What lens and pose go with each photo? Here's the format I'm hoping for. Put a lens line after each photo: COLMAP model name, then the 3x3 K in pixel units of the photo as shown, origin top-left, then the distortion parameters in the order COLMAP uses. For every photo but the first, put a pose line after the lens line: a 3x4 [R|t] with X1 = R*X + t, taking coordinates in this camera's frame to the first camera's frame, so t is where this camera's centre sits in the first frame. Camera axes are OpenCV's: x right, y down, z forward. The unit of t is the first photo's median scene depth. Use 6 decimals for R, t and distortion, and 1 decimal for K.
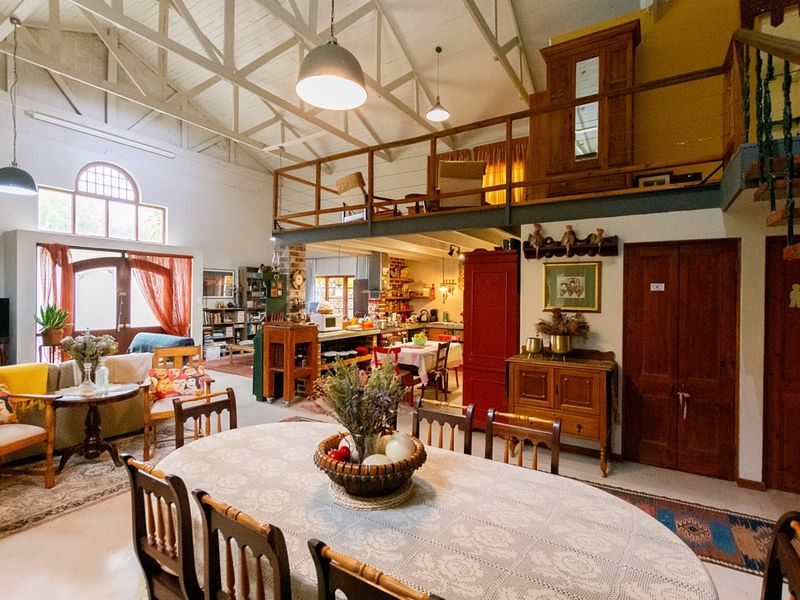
lens RADIAL K [[402.2, 0, 400.0], [0, 402.2, 300.0], [0, 0, 1]] dist [0.000519, 0.000360]
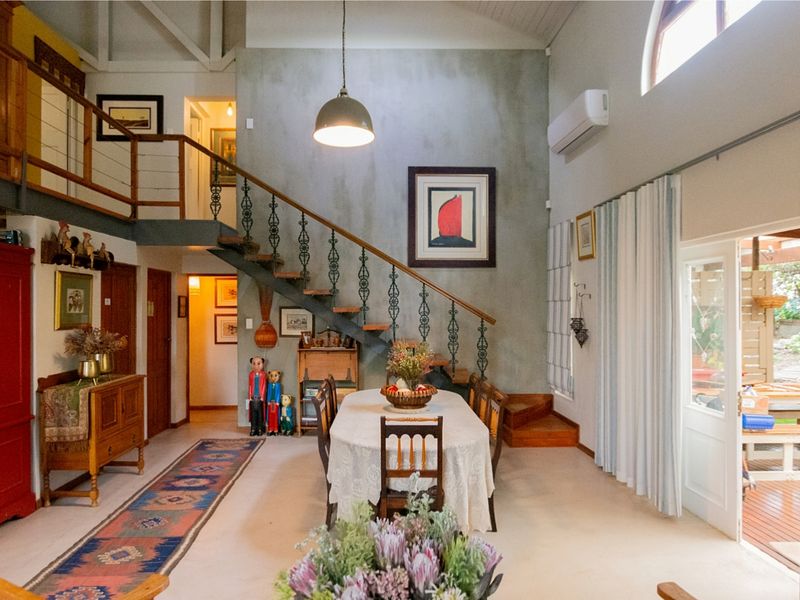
lens RADIAL K [[525.4, 0, 388.0], [0, 525.4, 300.7], [0, 0, 1]] dist [-0.029965, 0.004222]
pose [[-0.546960, 0.002109, 0.837156, -0.554267], [0.008179, 0.999963, 0.002824, -0.018394], [-0.837119, 0.008391, -0.546956, 0.632756]]
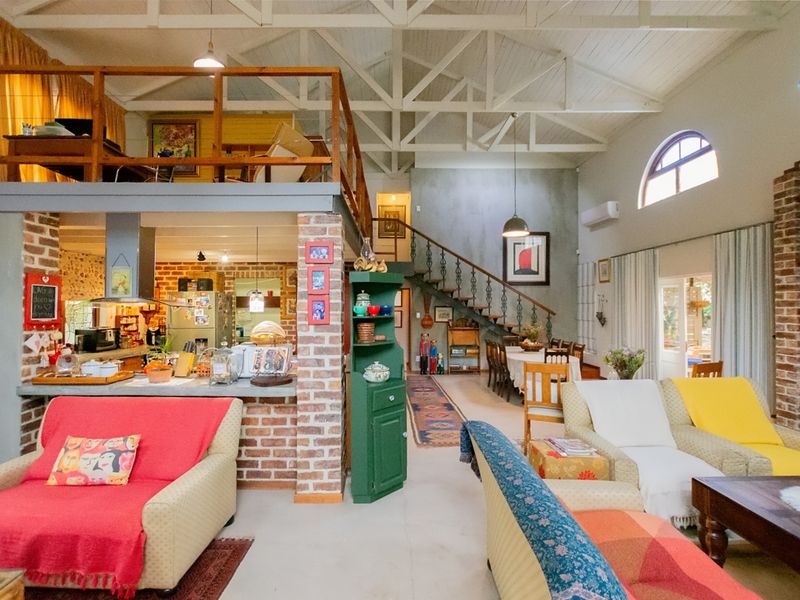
lens RADIAL K [[414.3, 0, 389.4], [0, 414.3, 297.1], [0, 0, 1]] dist [-0.009609, -0.001105]
pose [[-0.535718, 0.013635, 0.844287, -0.768201], [0.007010, 0.999907, -0.011701, -0.022263], [-0.844368, -0.000350, -0.535764, 1.188239]]
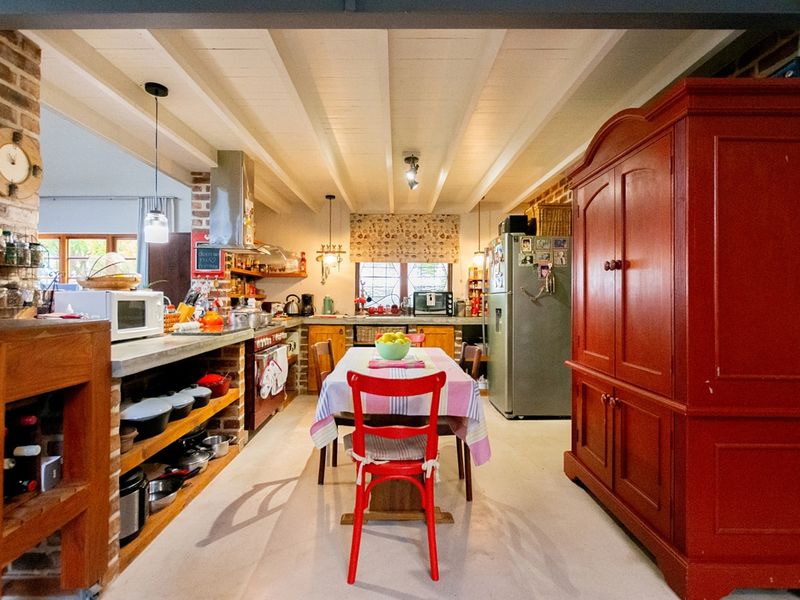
lens RADIAL K [[402.2, 0, 400.0], [0, 402.2, 300.0], [0, 0, 1]] dist [0.000519, 0.000360]
pose [[0.844228, -0.009930, 0.535892, -0.165582], [0.011962, 0.999928, -0.000316, 0.047058], [-0.535850, 0.006677, 0.844287, 0.592367]]
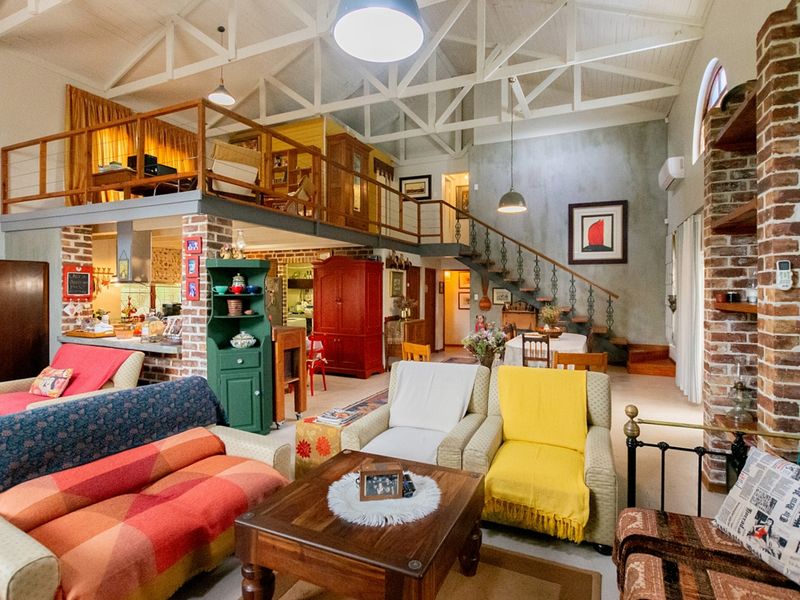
lens RADIAL K [[426.9, 0, 409.4], [0, 426.9, 289.0], [0, 0, 1]] dist [-0.004208, -0.000132]
pose [[-0.136635, -0.007562, 0.990593, -1.015672], [0.008182, 0.999928, 0.008762, -0.016708], [-0.990588, 0.009303, -0.136564, 0.740859]]
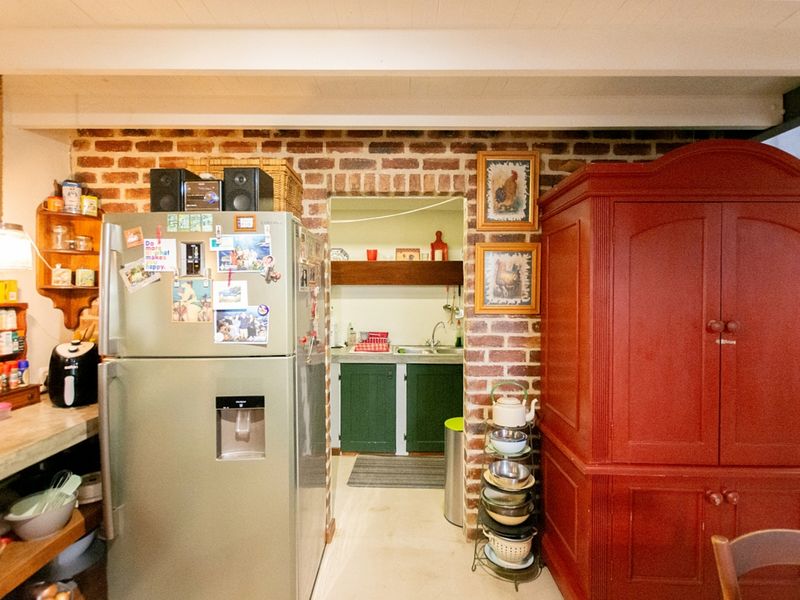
lens RADIAL K [[426.9, 0, 409.4], [0, 426.9, 289.0], [0, 0, 1]] dist [-0.004208, -0.000132]
pose [[-0.530504, -0.007492, 0.847649, 0.015193], [0.002639, 0.999941, 0.010490, -0.006907], [-0.847678, 0.007801, -0.530453, 1.090327]]
